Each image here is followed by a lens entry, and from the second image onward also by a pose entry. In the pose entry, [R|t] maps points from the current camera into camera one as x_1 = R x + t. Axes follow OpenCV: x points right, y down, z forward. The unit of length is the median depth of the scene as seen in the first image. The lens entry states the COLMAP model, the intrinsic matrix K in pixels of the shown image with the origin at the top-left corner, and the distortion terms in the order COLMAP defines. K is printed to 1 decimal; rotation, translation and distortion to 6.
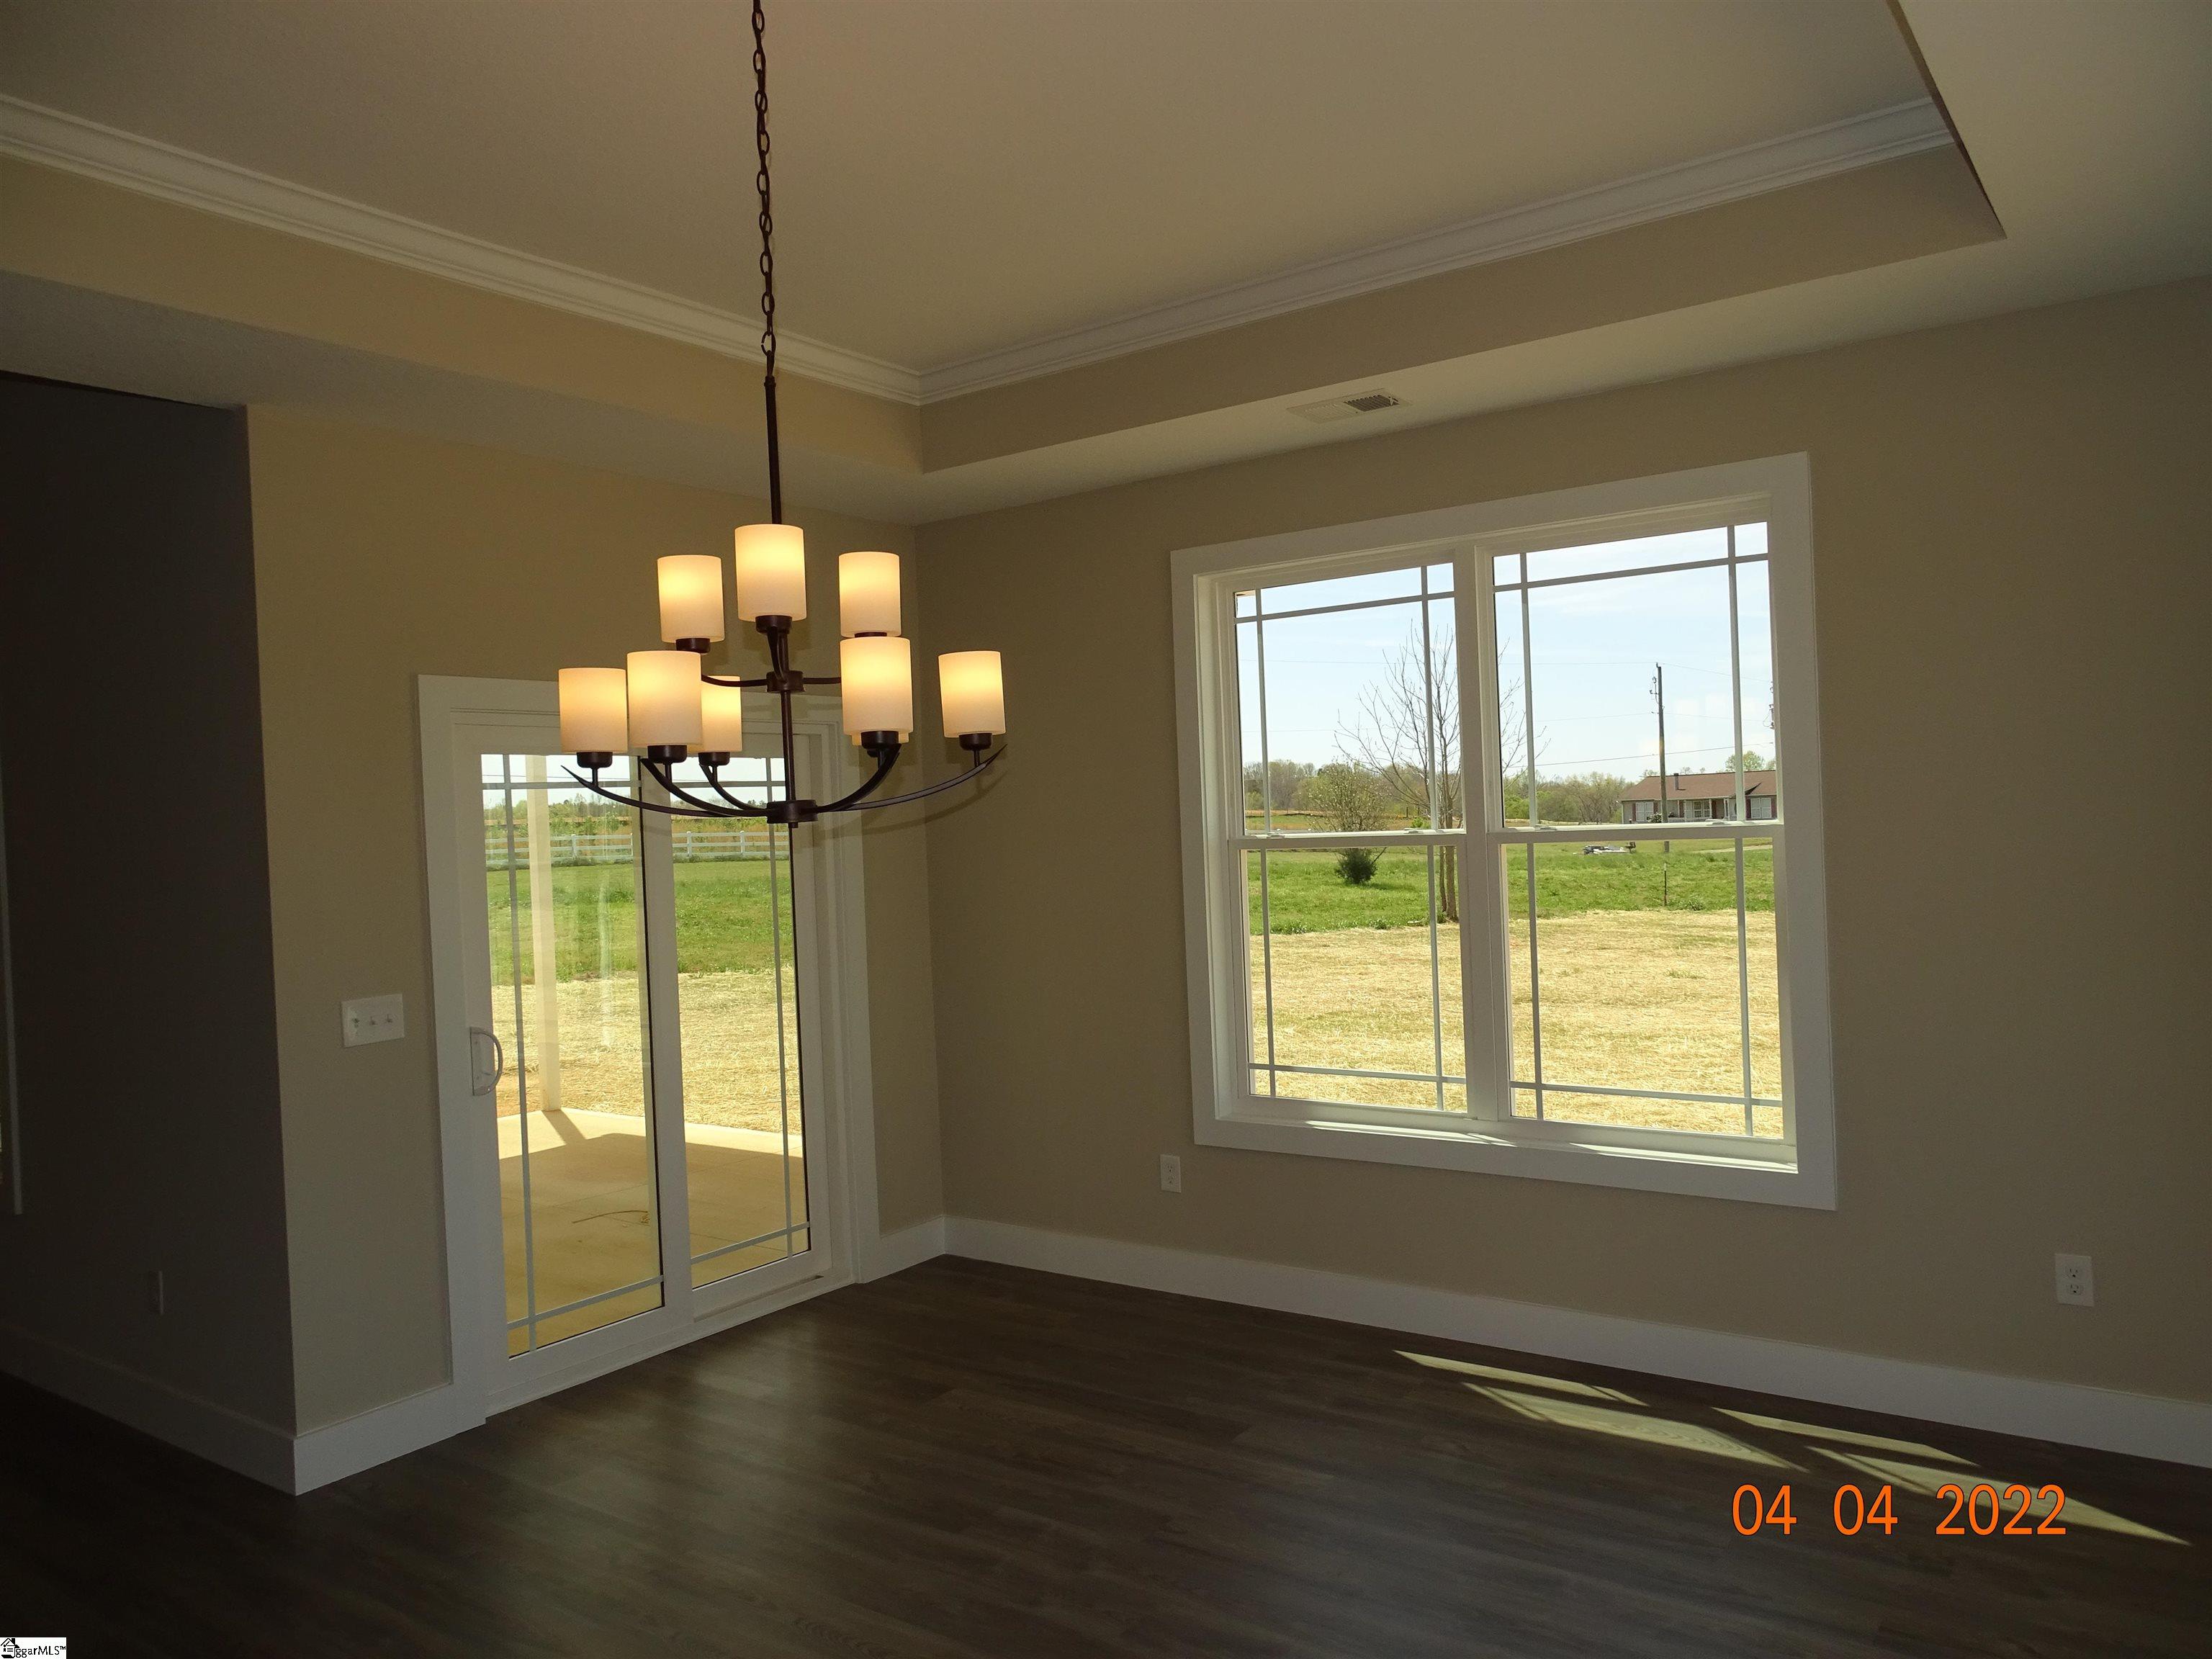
lens RADIAL K [[1556.3, 0, 1111.6], [0, 1556.3, 819.5], [0, 0, 1]] dist [-0.004842, 0.000178]
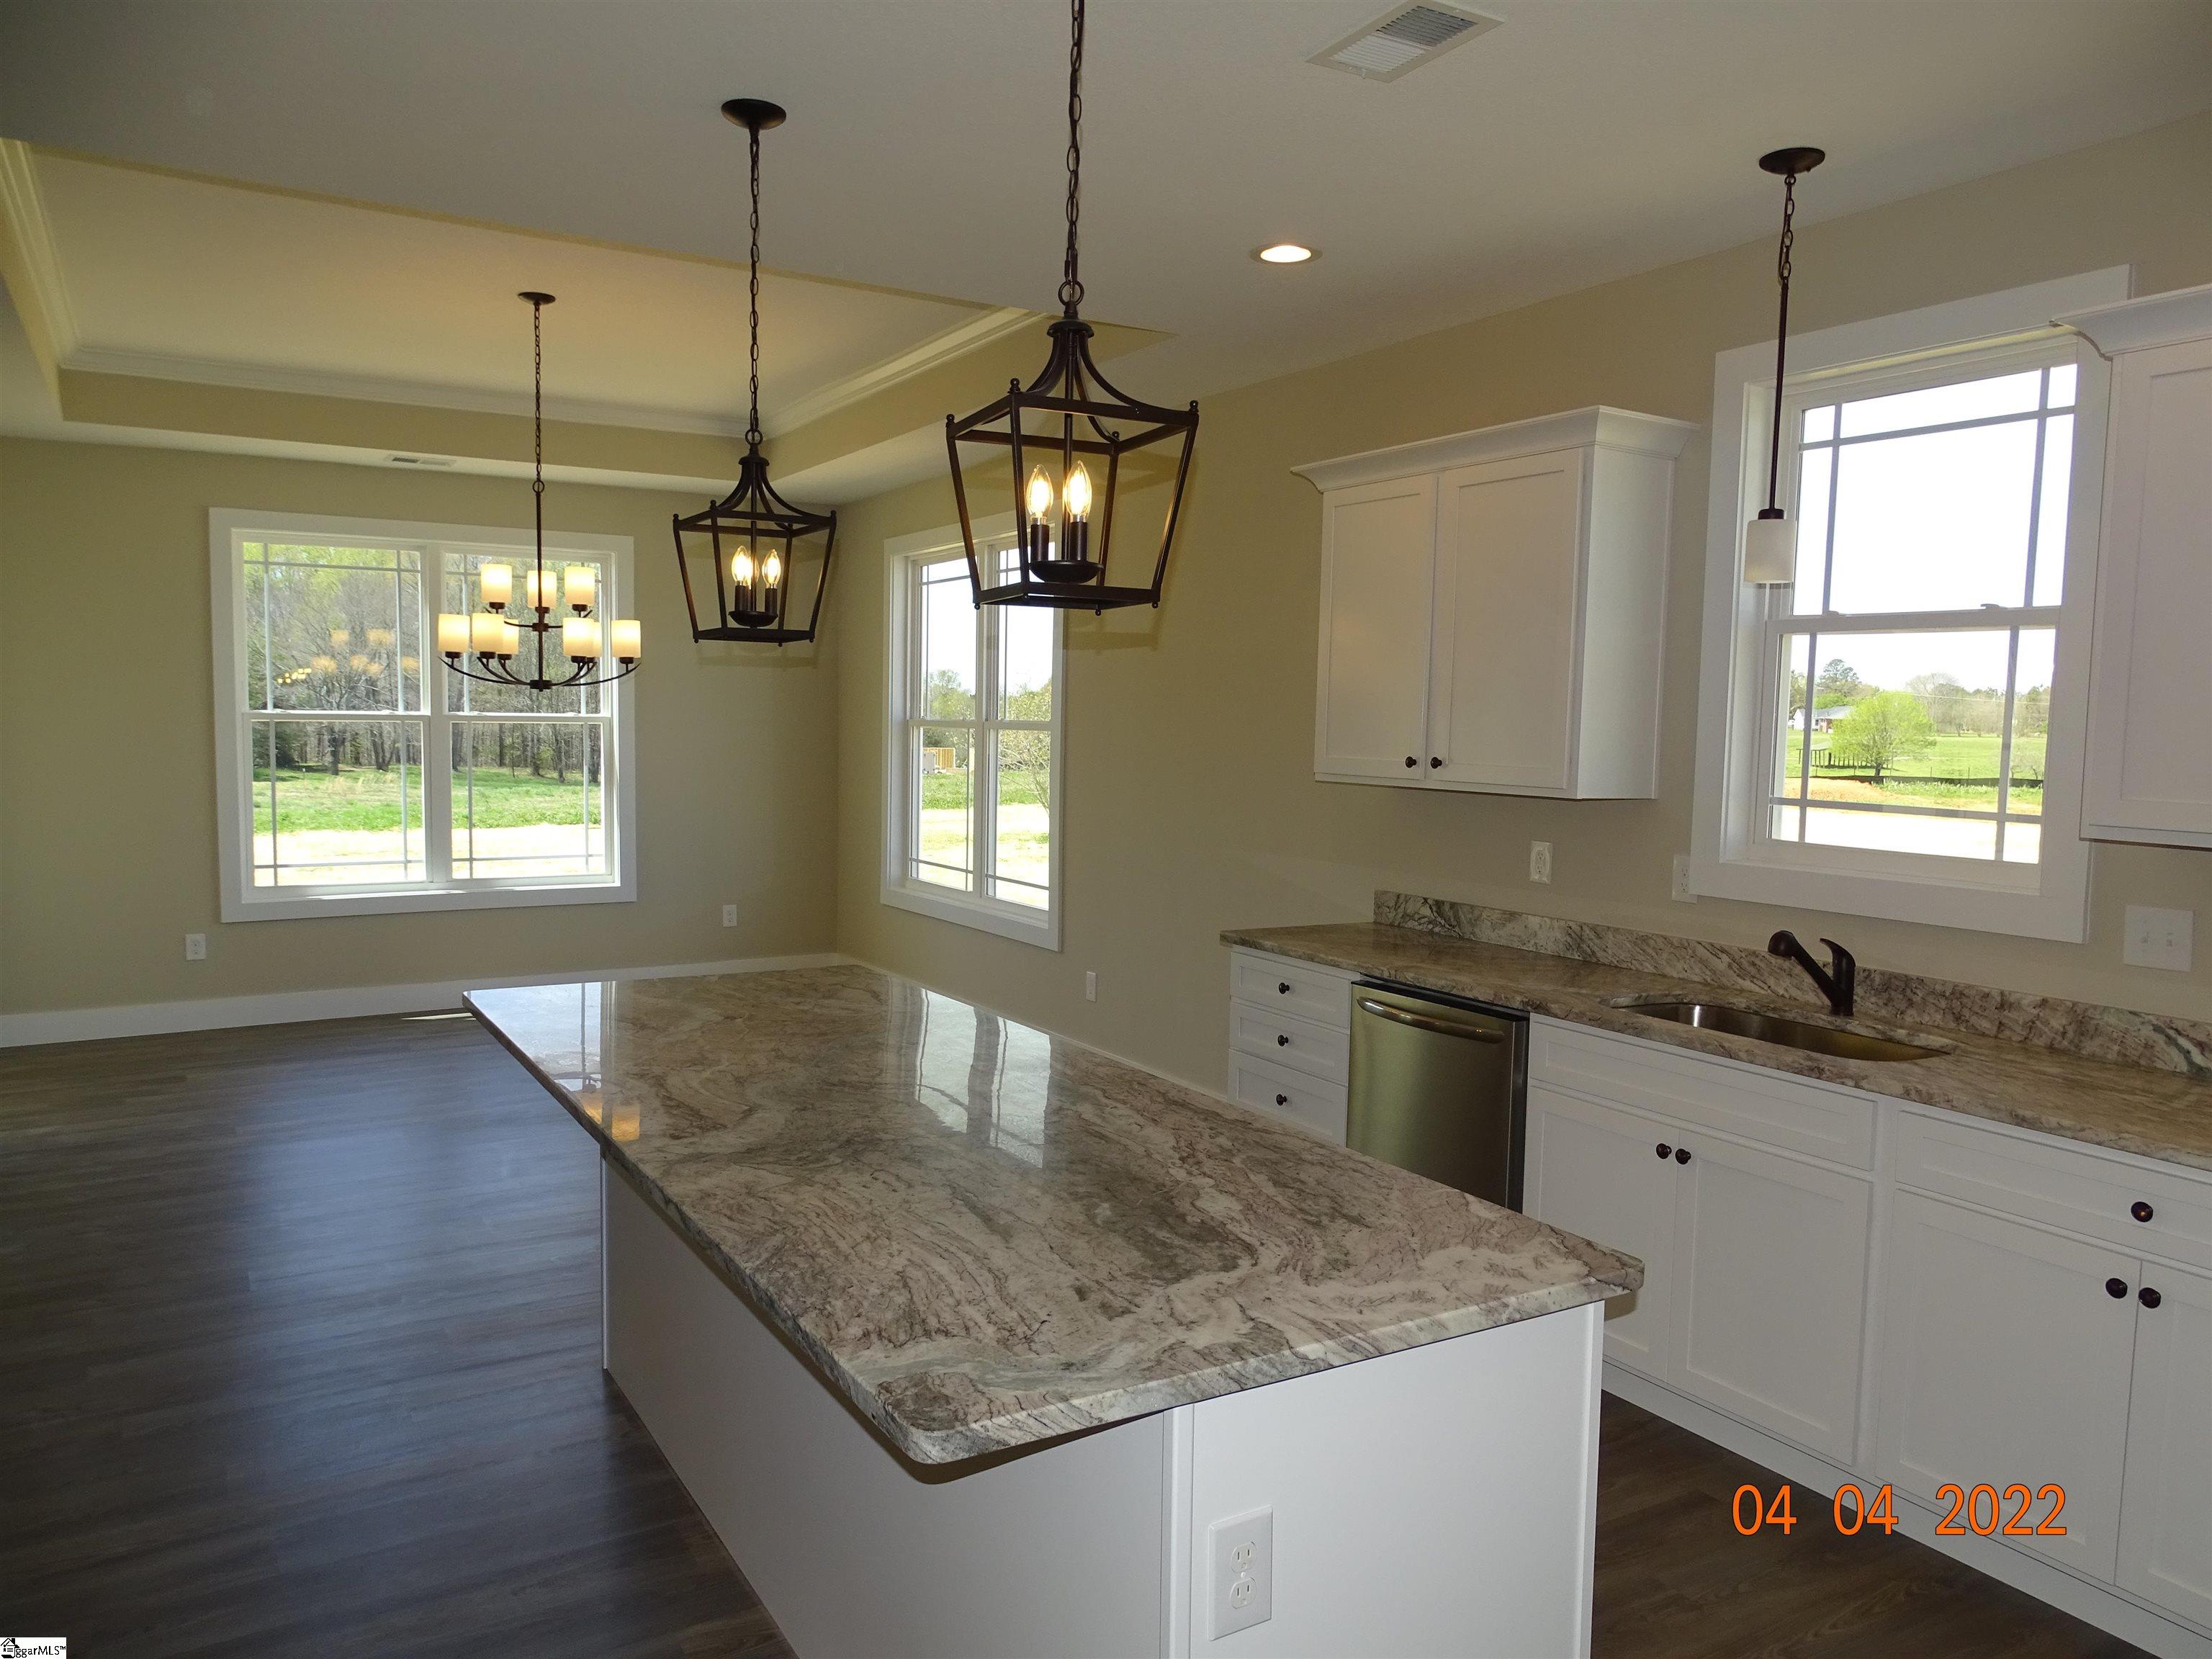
lens RADIAL K [[1556.3, 0, 1111.0], [0, 1556.3, 845.2], [0, 0, 1]] dist [-0.004842, 0.000178]
pose [[0.406632, -0.036481, 0.912863, -1.516202], [-0.023097, 0.998473, 0.050190, 0.074911], [-0.913300, -0.041493, 0.405169, -0.542830]]
